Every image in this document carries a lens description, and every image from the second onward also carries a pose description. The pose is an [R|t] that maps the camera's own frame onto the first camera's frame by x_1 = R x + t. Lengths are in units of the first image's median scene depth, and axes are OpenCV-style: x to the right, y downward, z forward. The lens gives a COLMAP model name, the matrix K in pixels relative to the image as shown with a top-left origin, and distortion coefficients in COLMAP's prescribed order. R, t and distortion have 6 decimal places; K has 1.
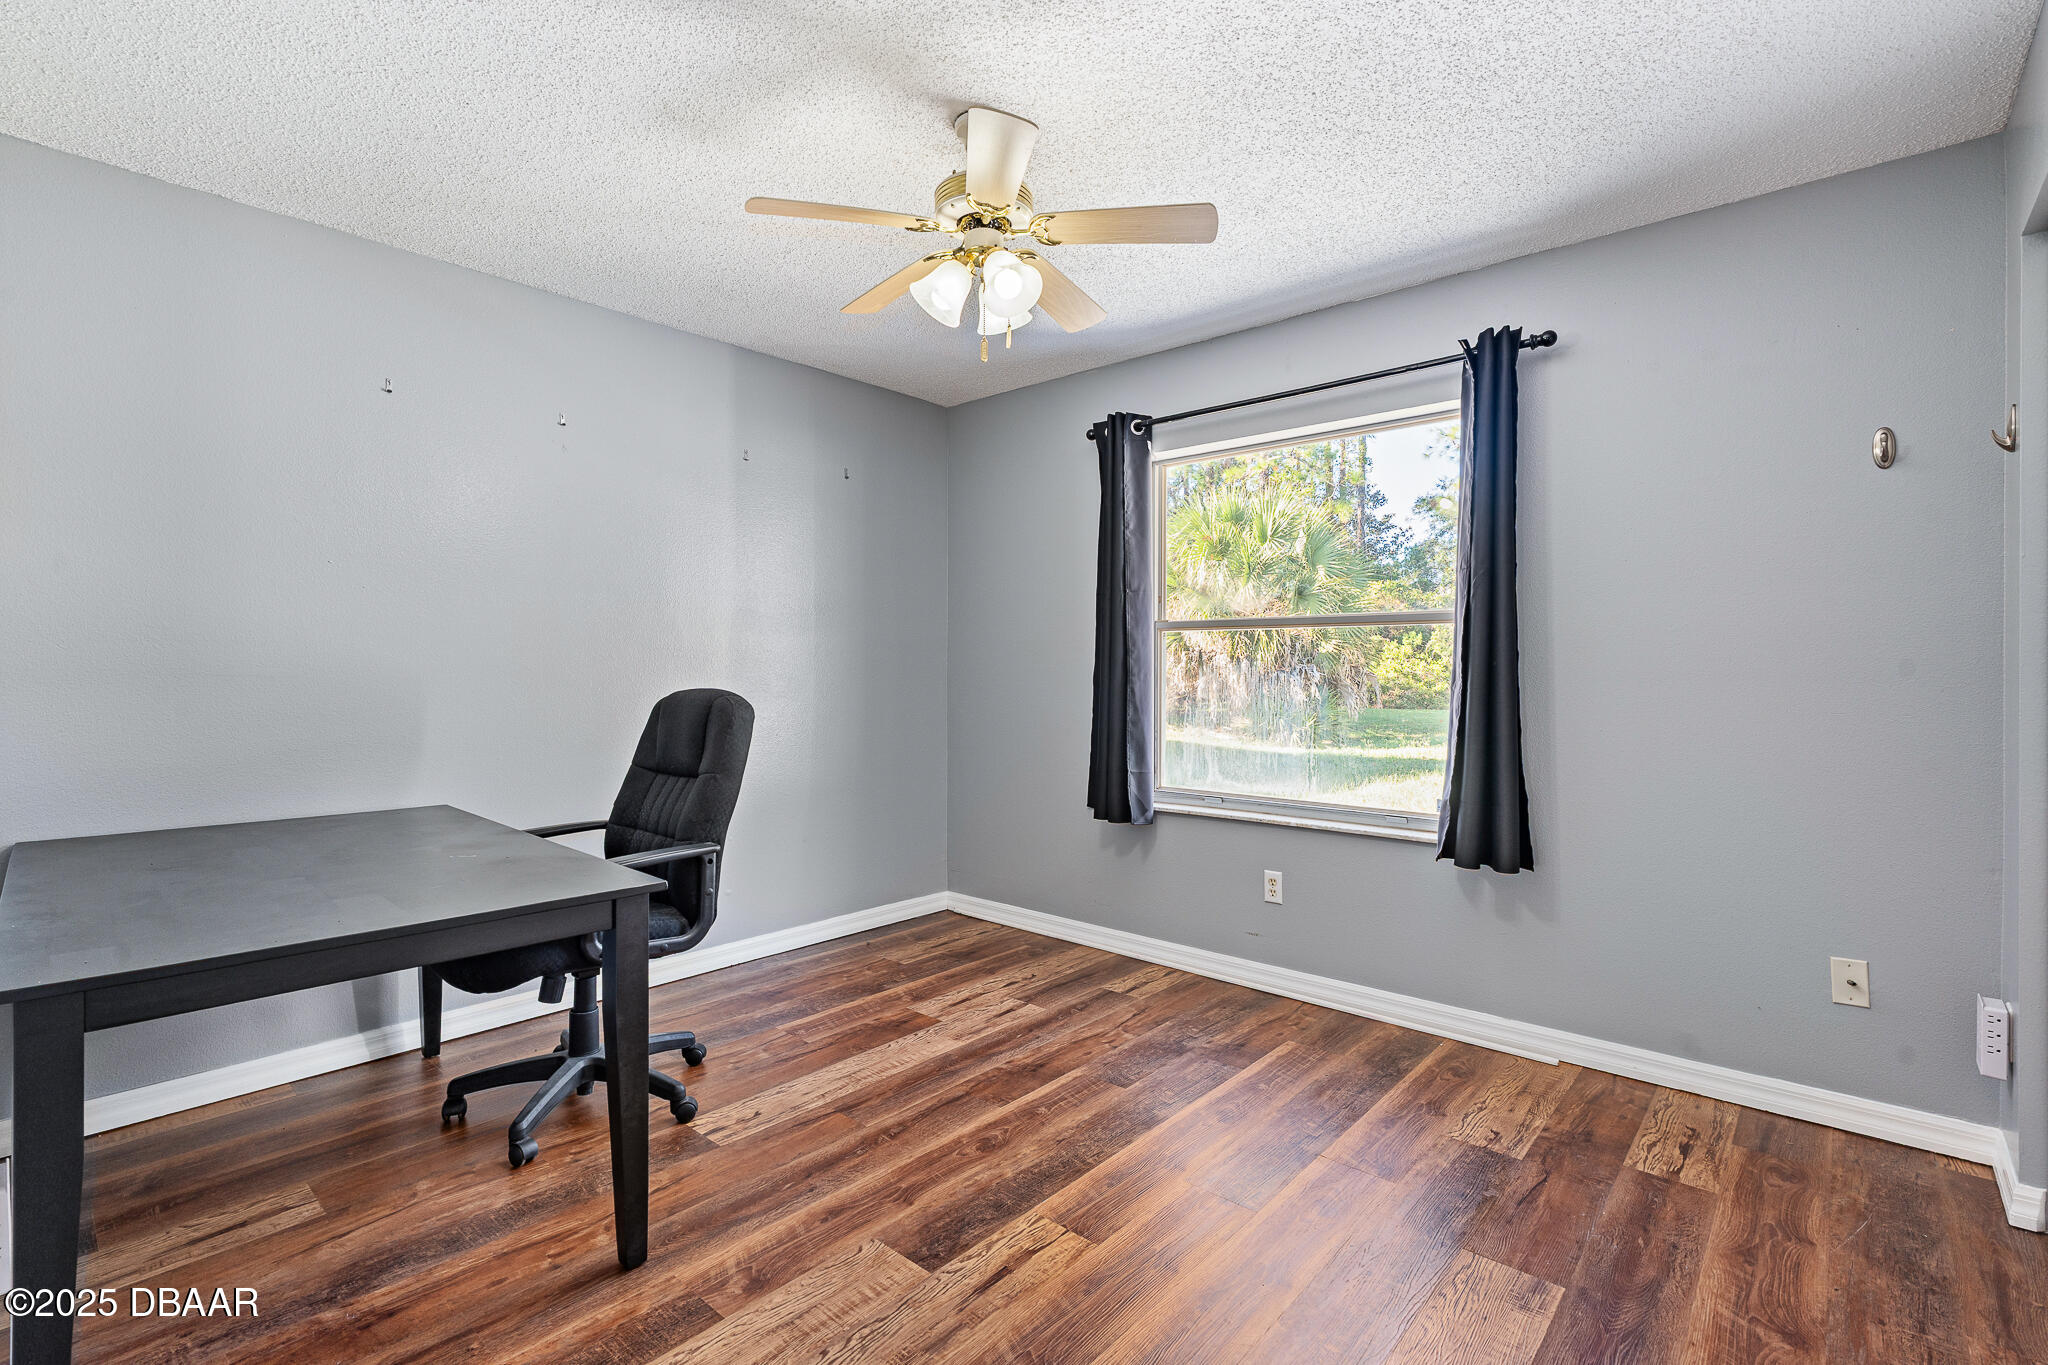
lens RADIAL K [[921.3, 0, 1034.5], [0, 921.3, 676.8], [0, 0, 1]] dist [-0.002604, 0.001793]
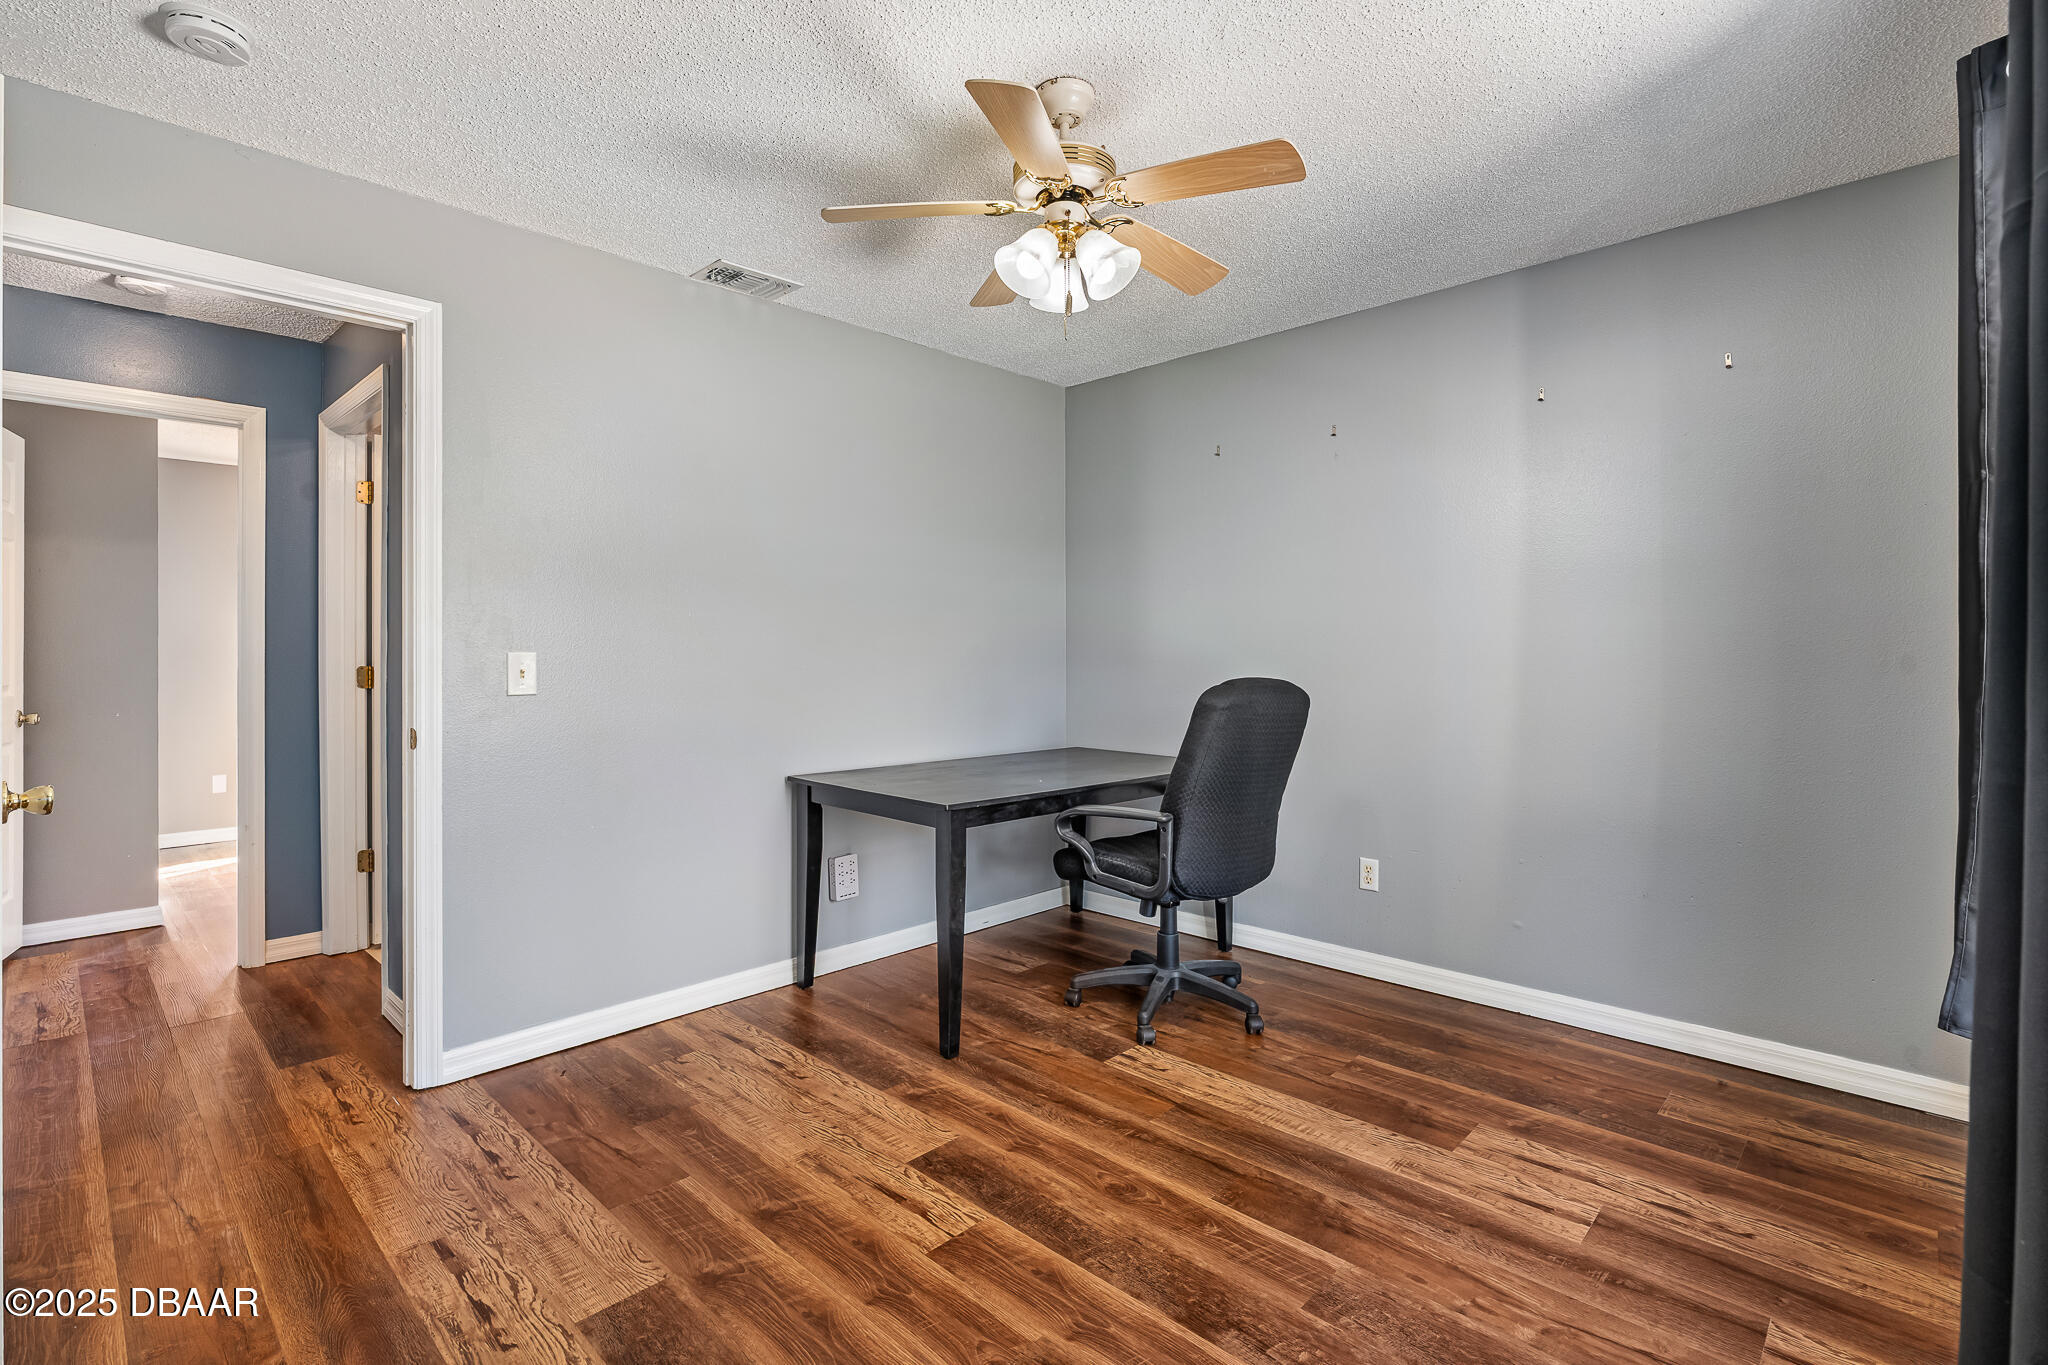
lens RADIAL K [[960.5, 0, 1034.3], [0, 960.5, 674.0], [0, 0, 1]] dist [0.003134, 0.000472]
pose [[-0.044130, 0.019164, -0.998842, 0.747827], [-0.002199, 0.999812, 0.019280, -0.012044], [0.999023, 0.003048, -0.044079, 0.809948]]
